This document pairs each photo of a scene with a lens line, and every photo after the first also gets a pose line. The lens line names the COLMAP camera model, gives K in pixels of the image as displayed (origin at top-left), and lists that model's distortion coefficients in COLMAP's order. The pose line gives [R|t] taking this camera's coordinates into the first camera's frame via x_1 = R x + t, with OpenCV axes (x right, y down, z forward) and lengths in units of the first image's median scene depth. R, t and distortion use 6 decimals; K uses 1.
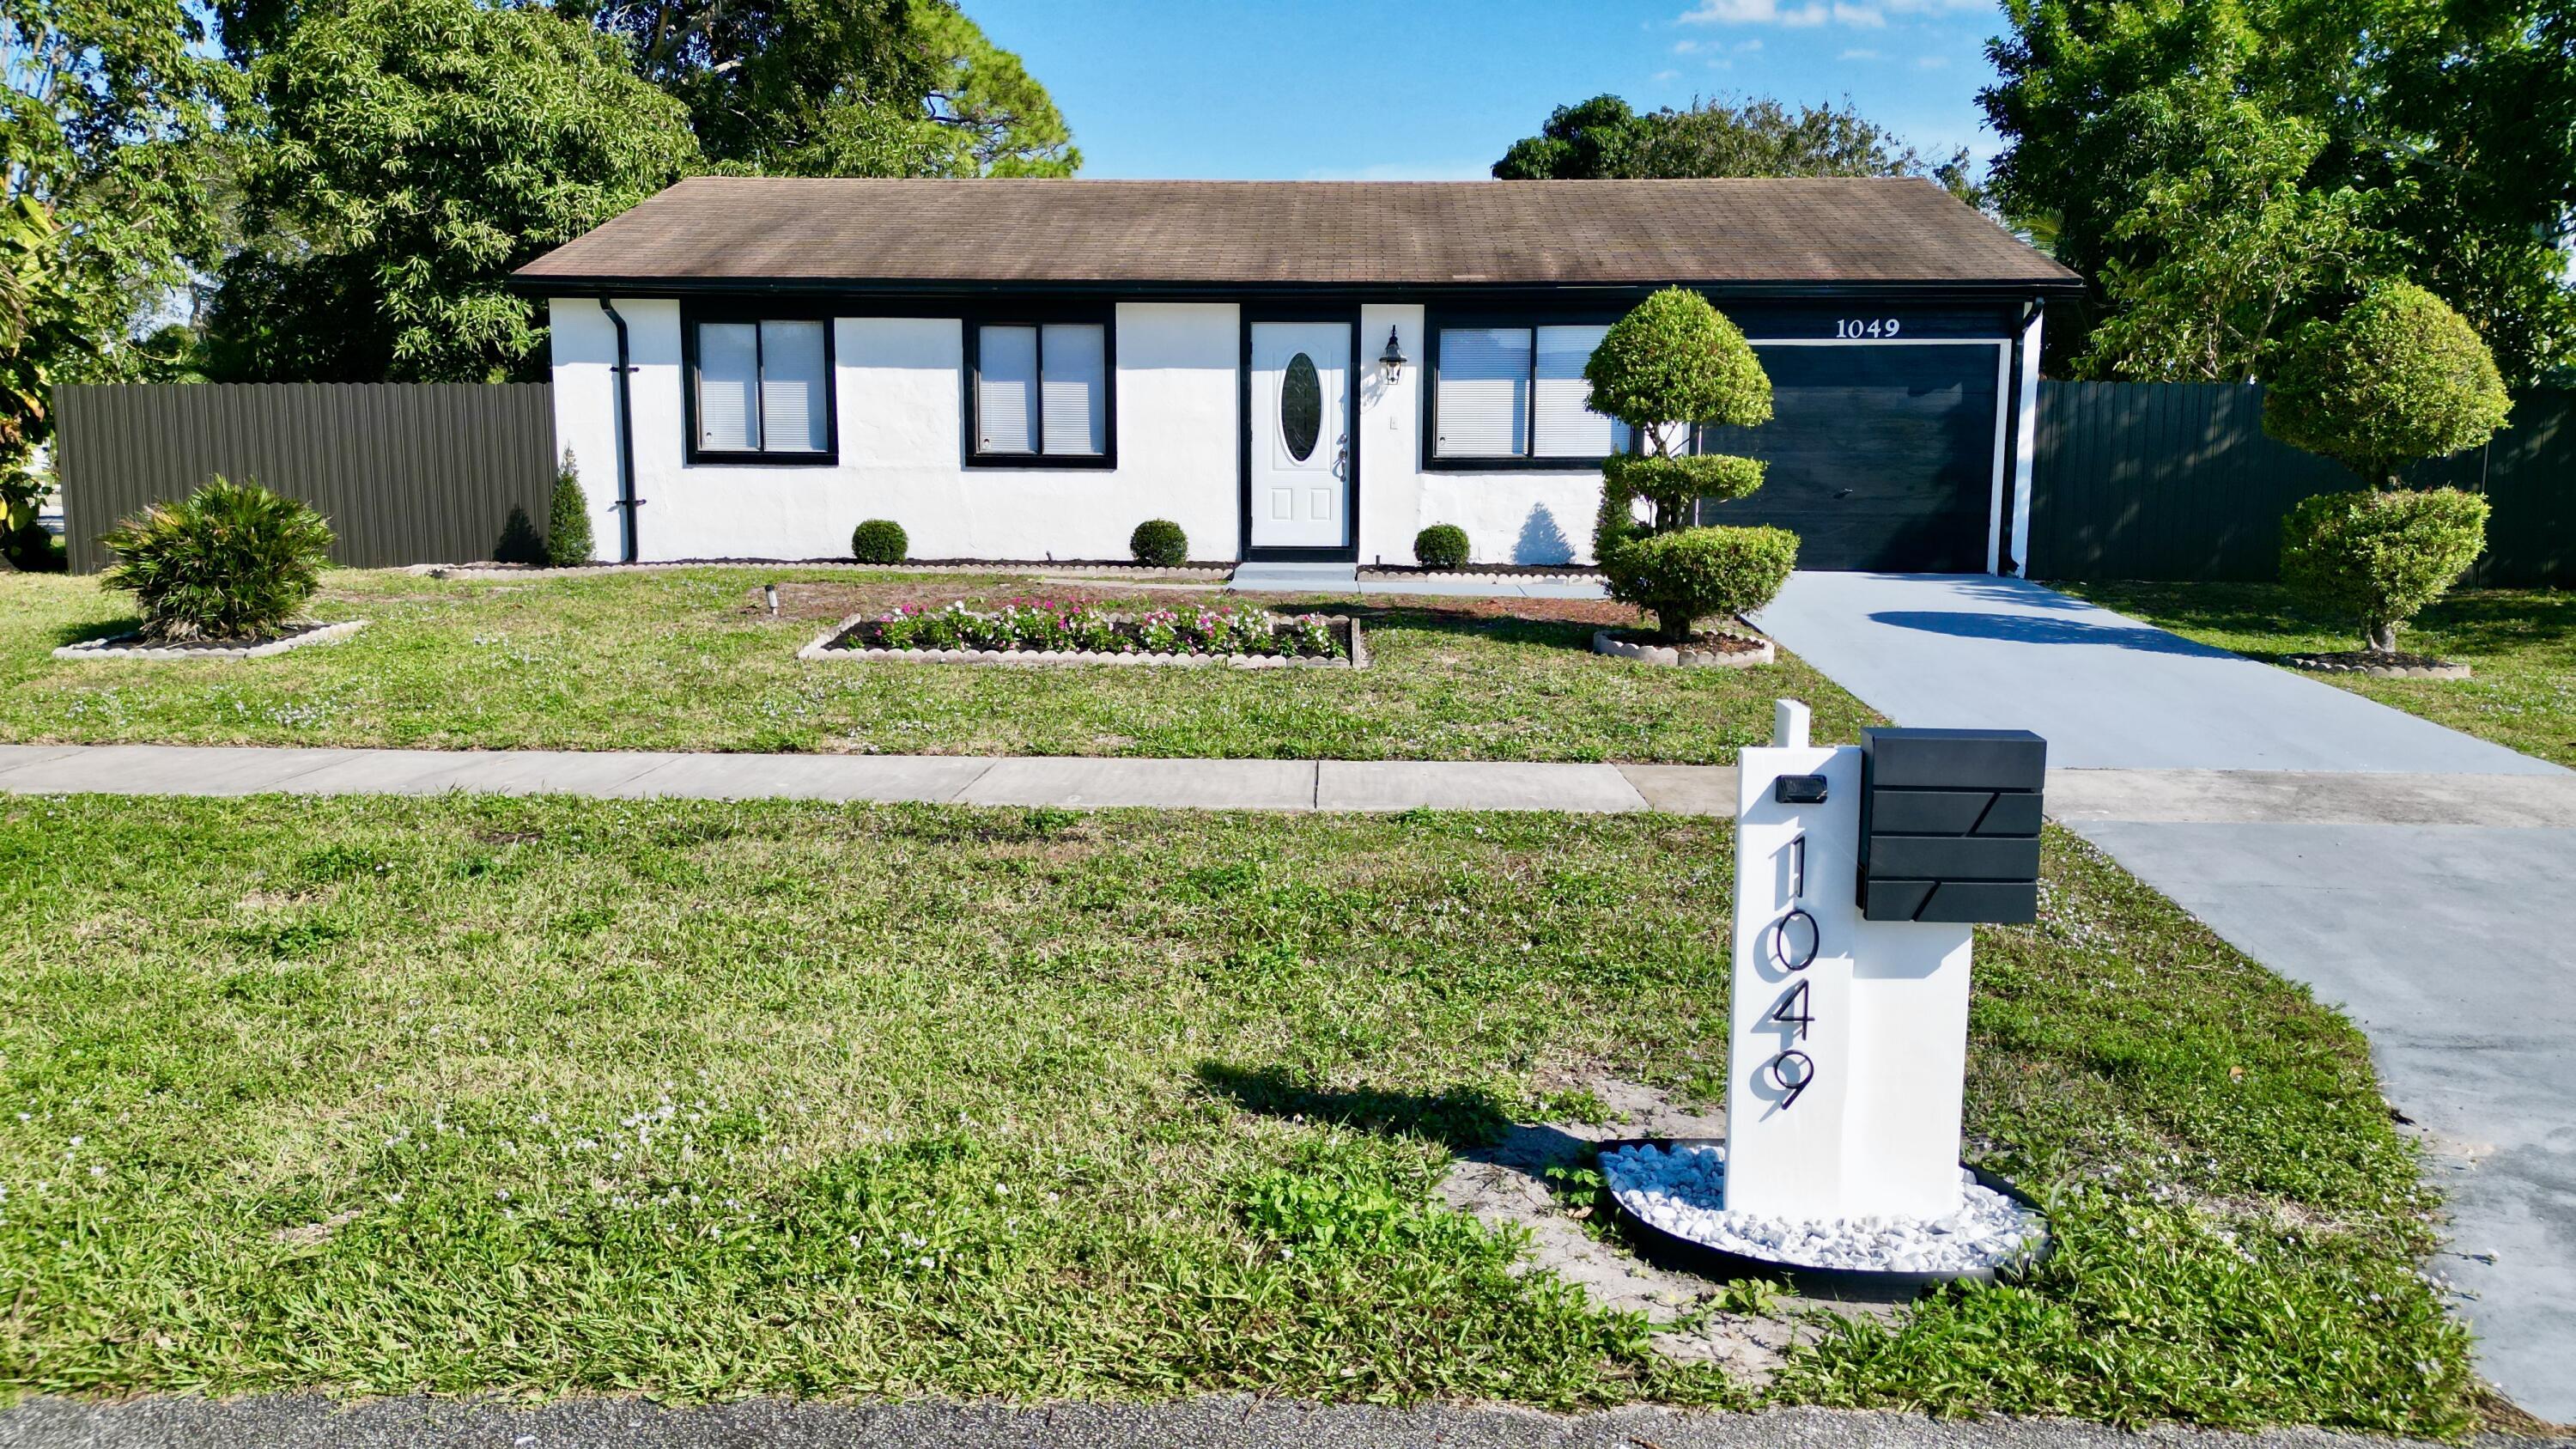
lens RADIAL K [[1805.2, 0, 1294.5], [0, 1805.2, 725.4], [0, 0, 1]] dist [0.058420, -0.050085]
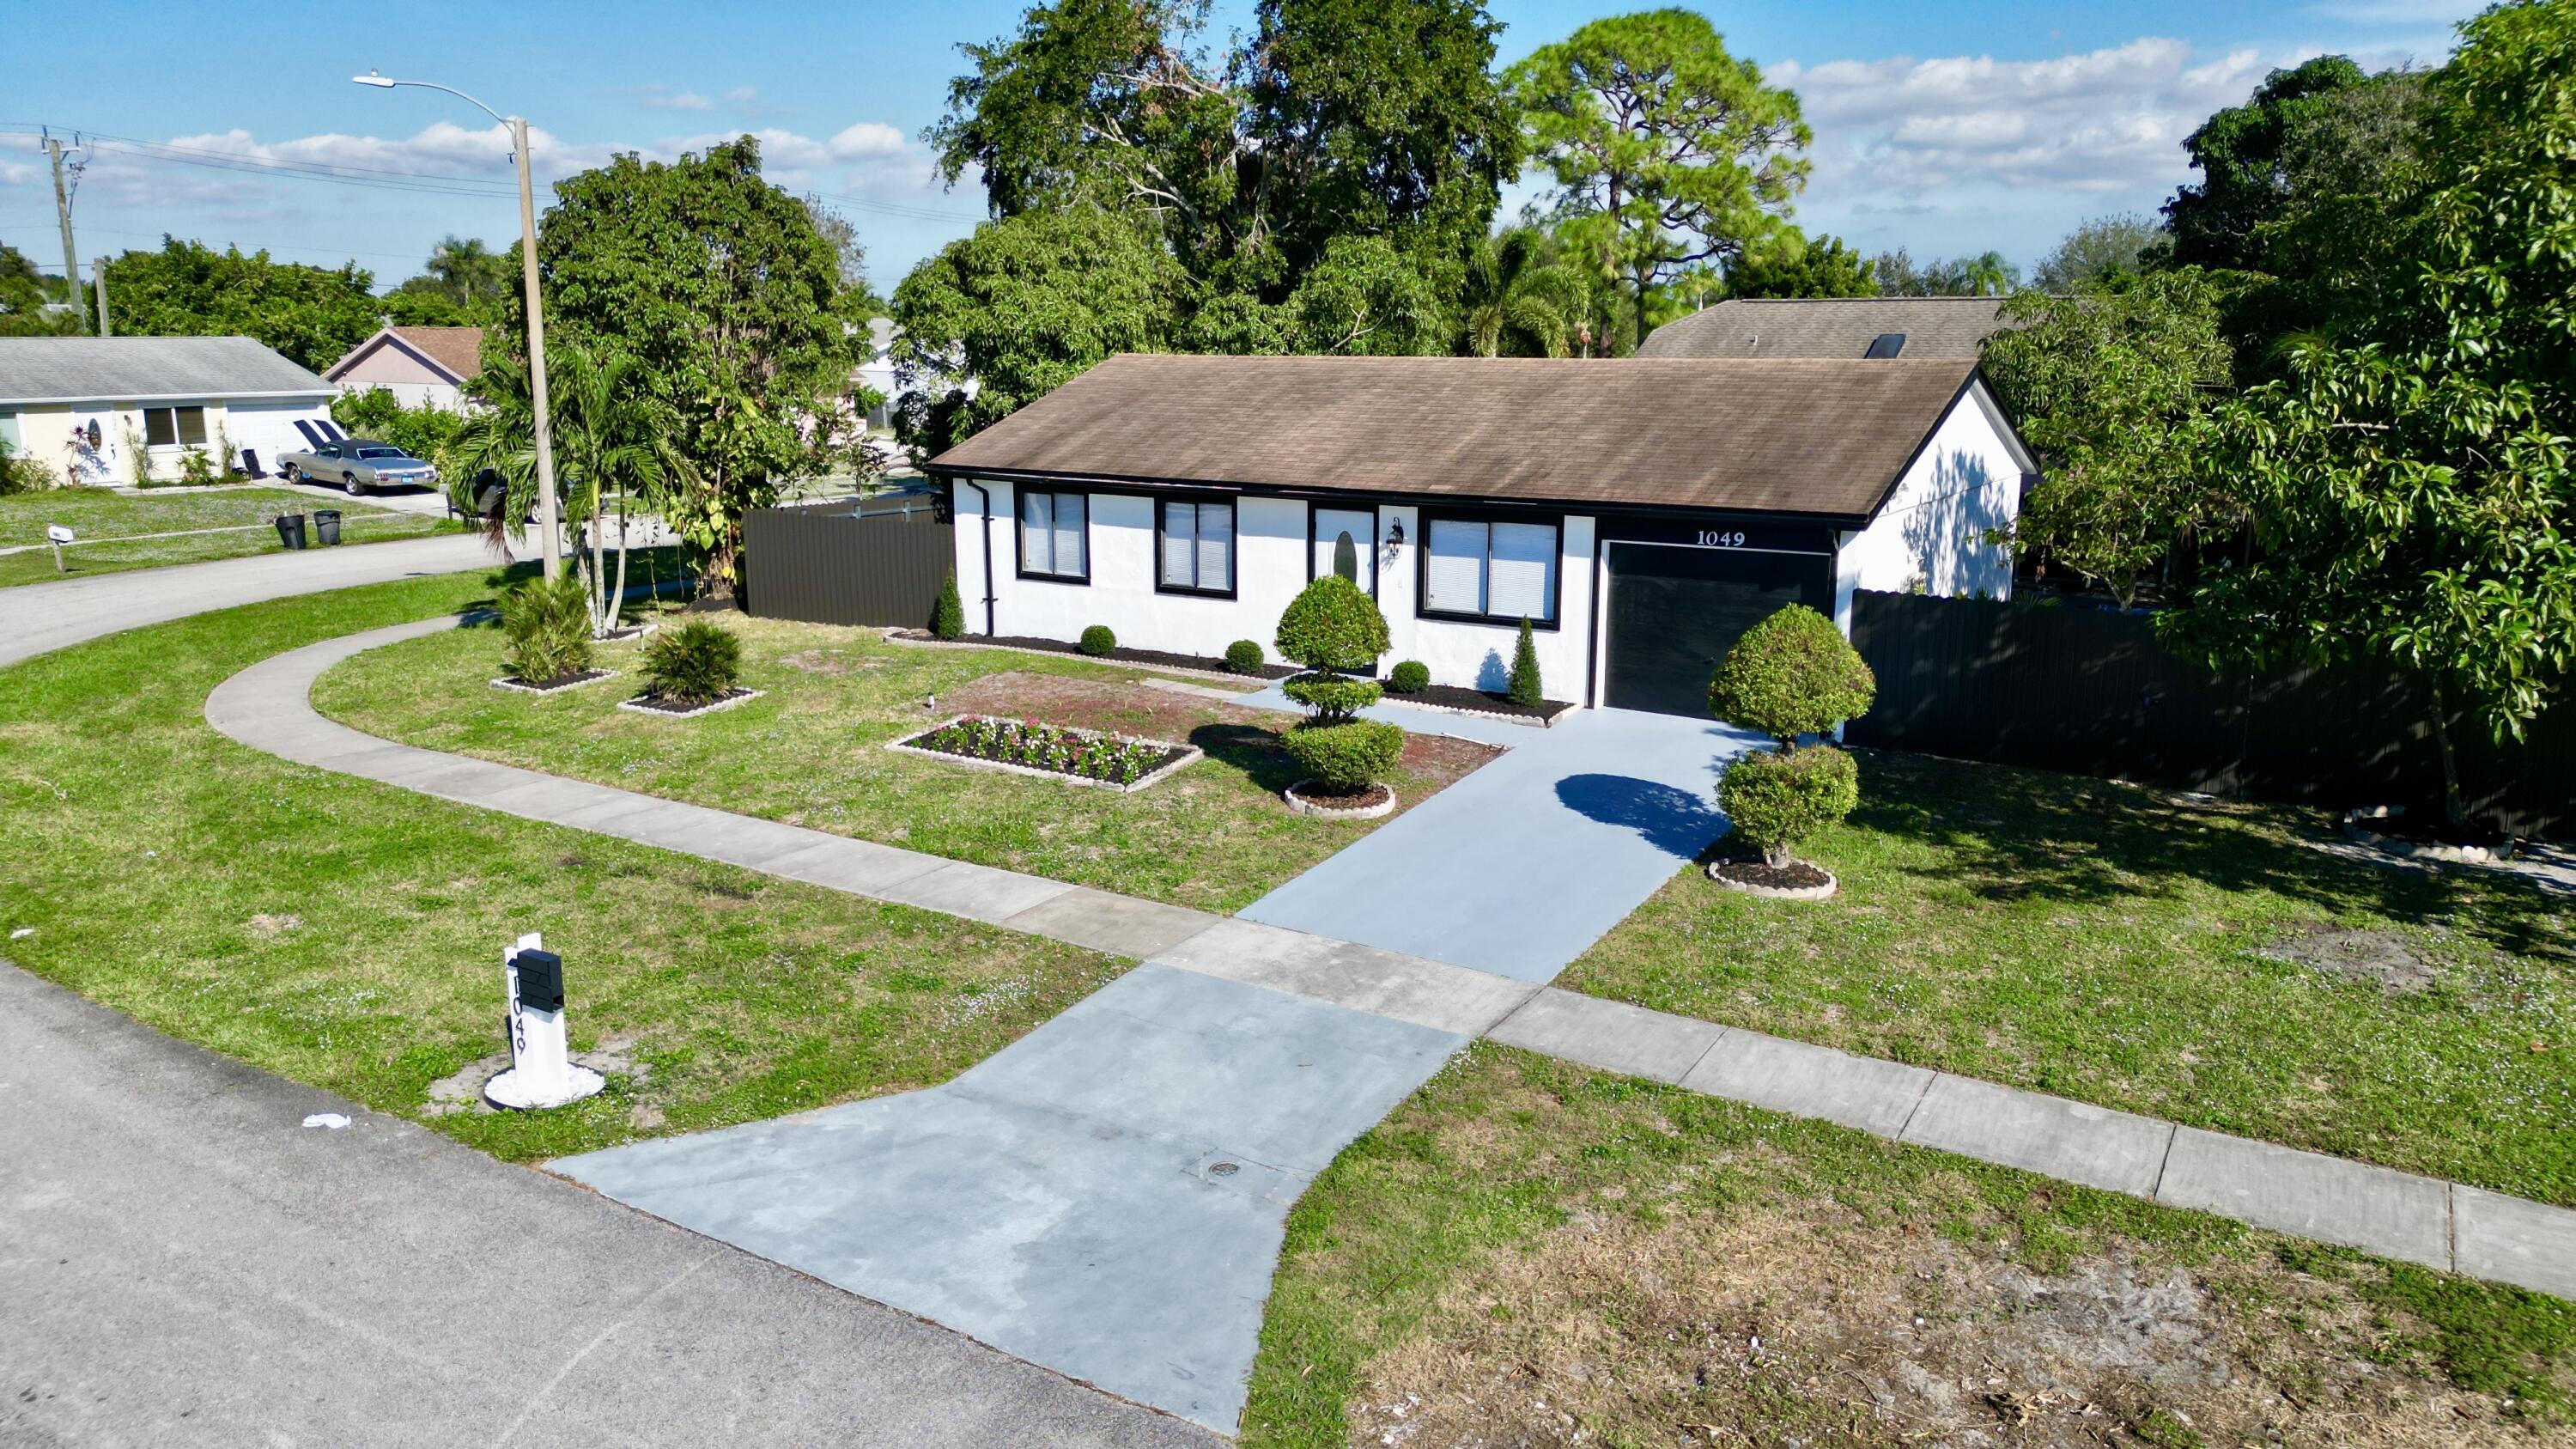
lens RADIAL K [[1802.6, 0, 1289.7], [0, 1802.6, 717.6], [0, 0, 1]] dist [0.077097, -0.080772]
pose [[0.856234, 0.104336, -0.505942, 0.714701], [-0.069390, 0.993745, 0.087498, -0.183003], [0.511906, -0.039811, 0.858118, -0.261718]]
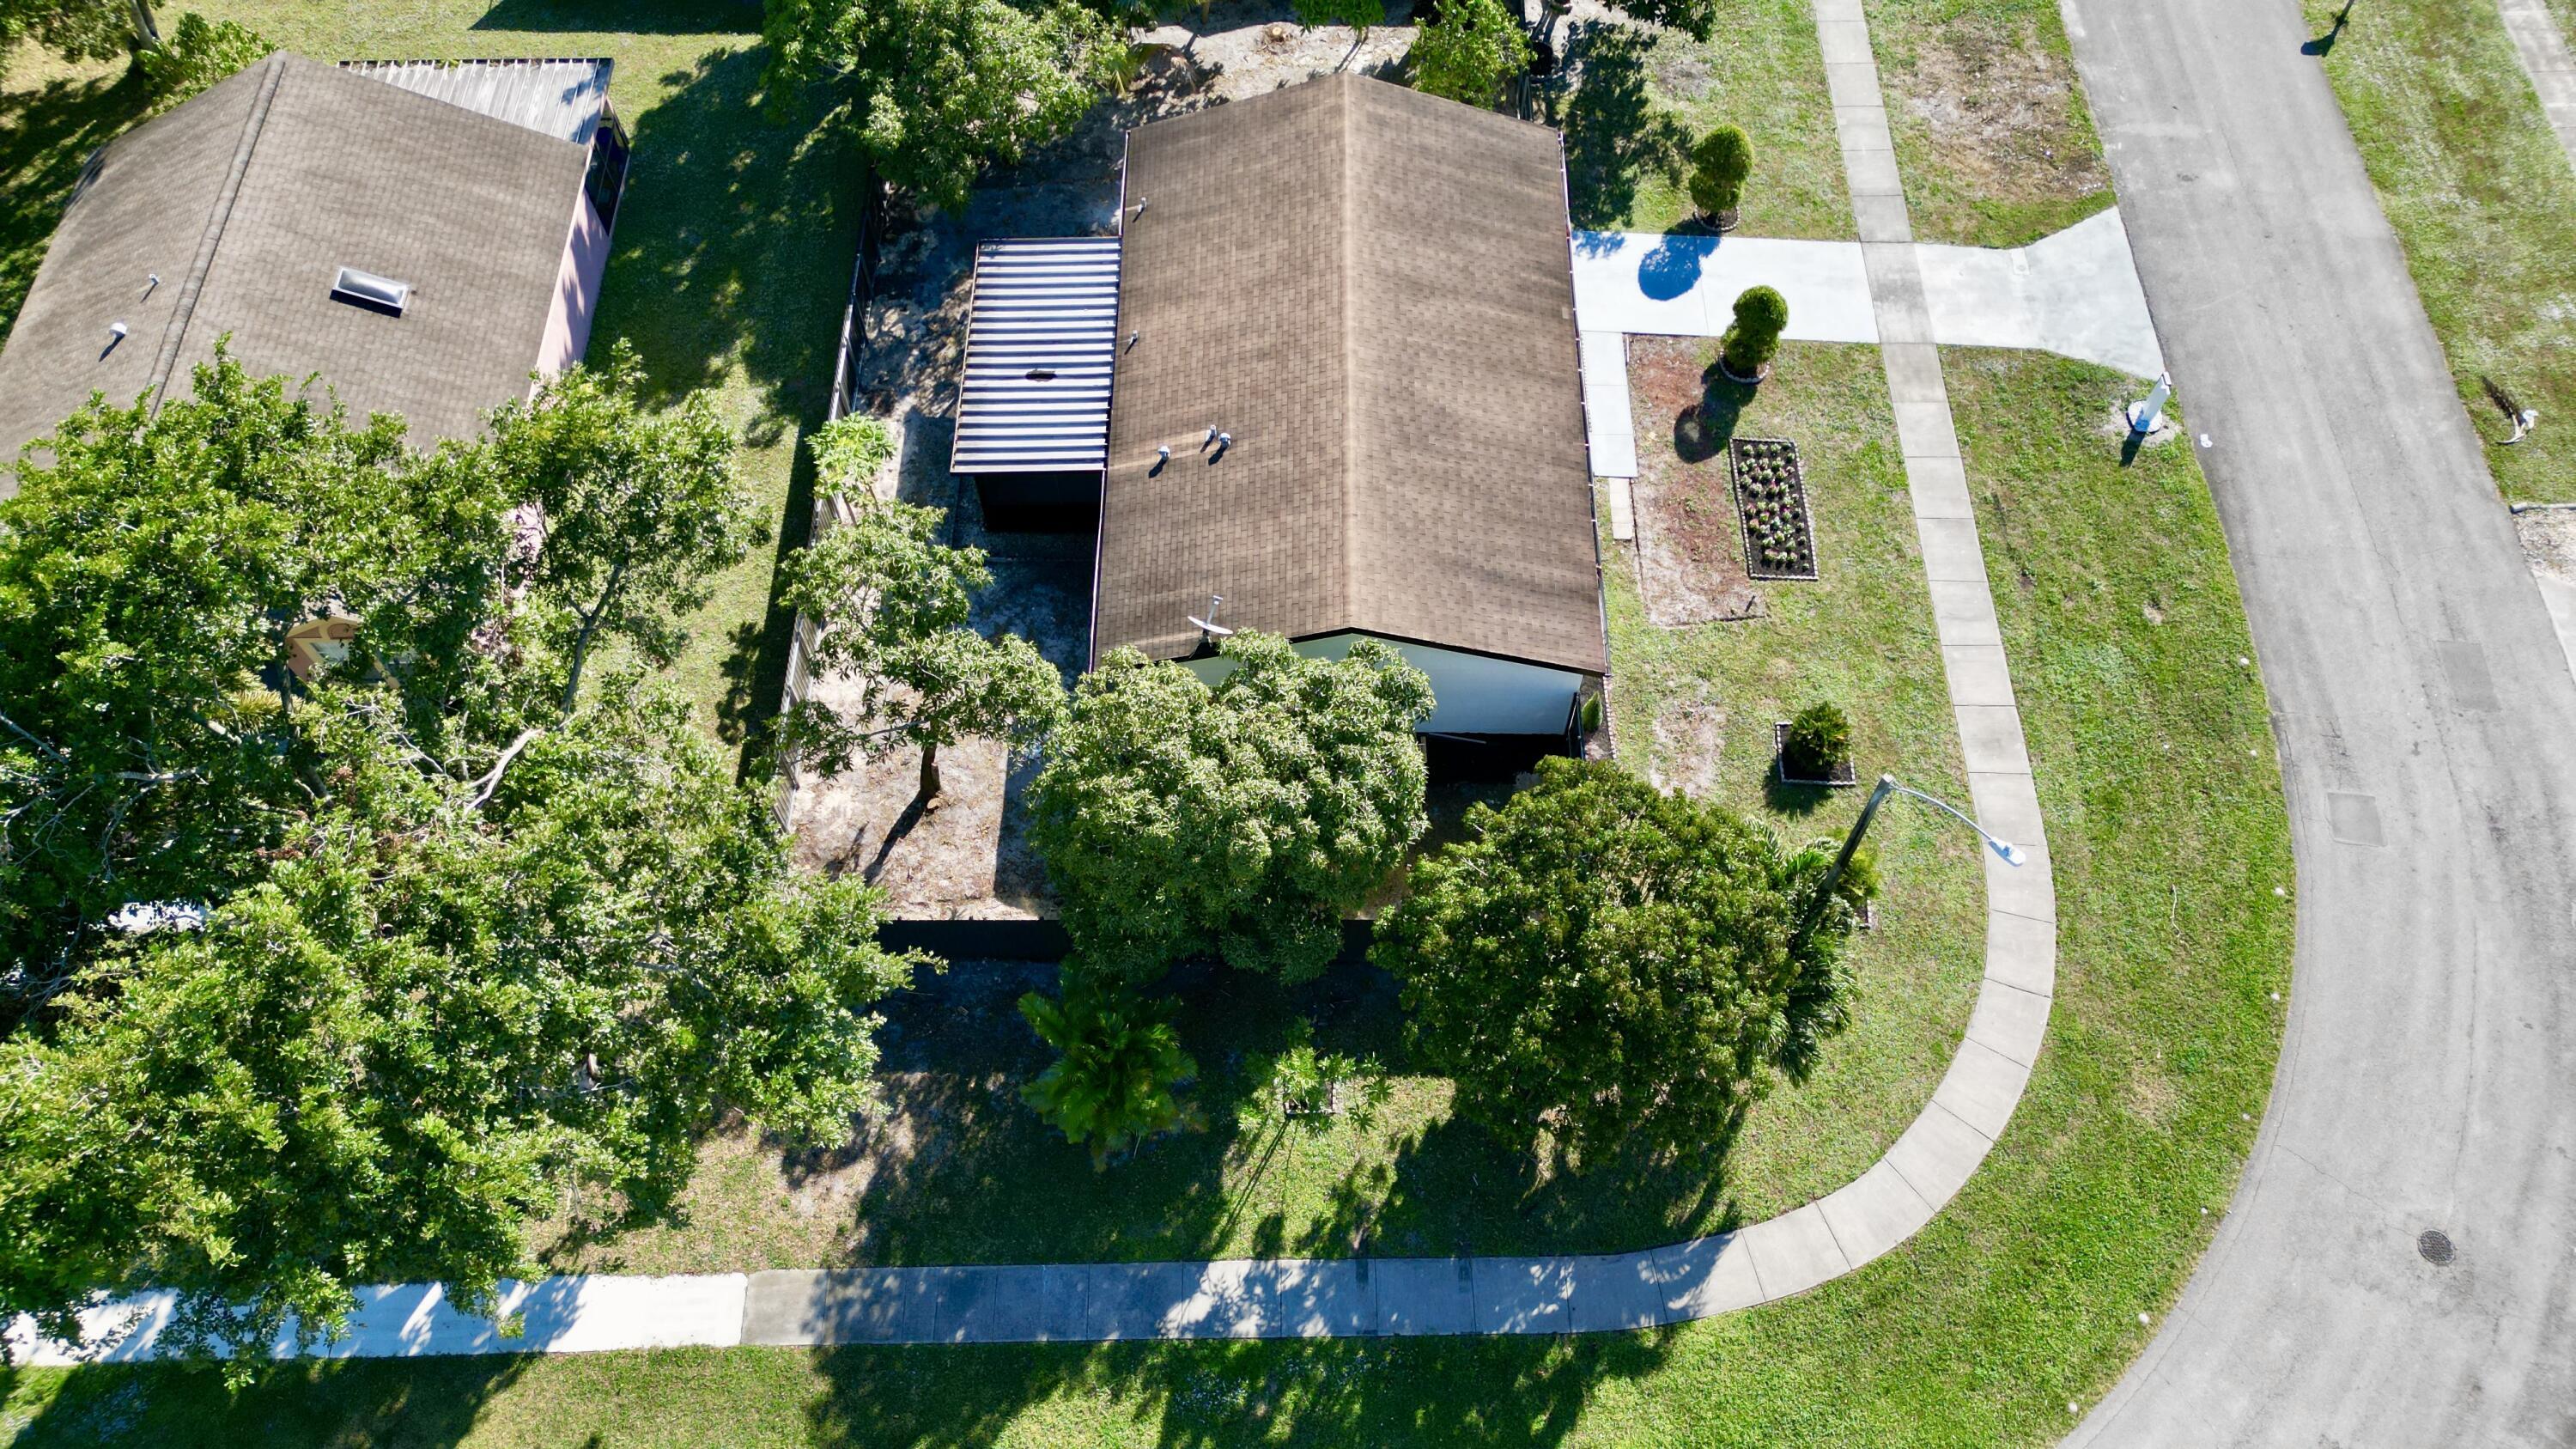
lens RADIAL K [[1805.2, 0, 1294.5], [0, 1805.2, 725.4], [0, 0, 1]] dist [0.058420, -0.050085]
pose [[-0.024138, -0.871343, 0.490080, -1.453001], [0.142896, 0.482182, 0.864339, -2.001277], [-0.989443, 0.090894, 0.112873, 1.117316]]
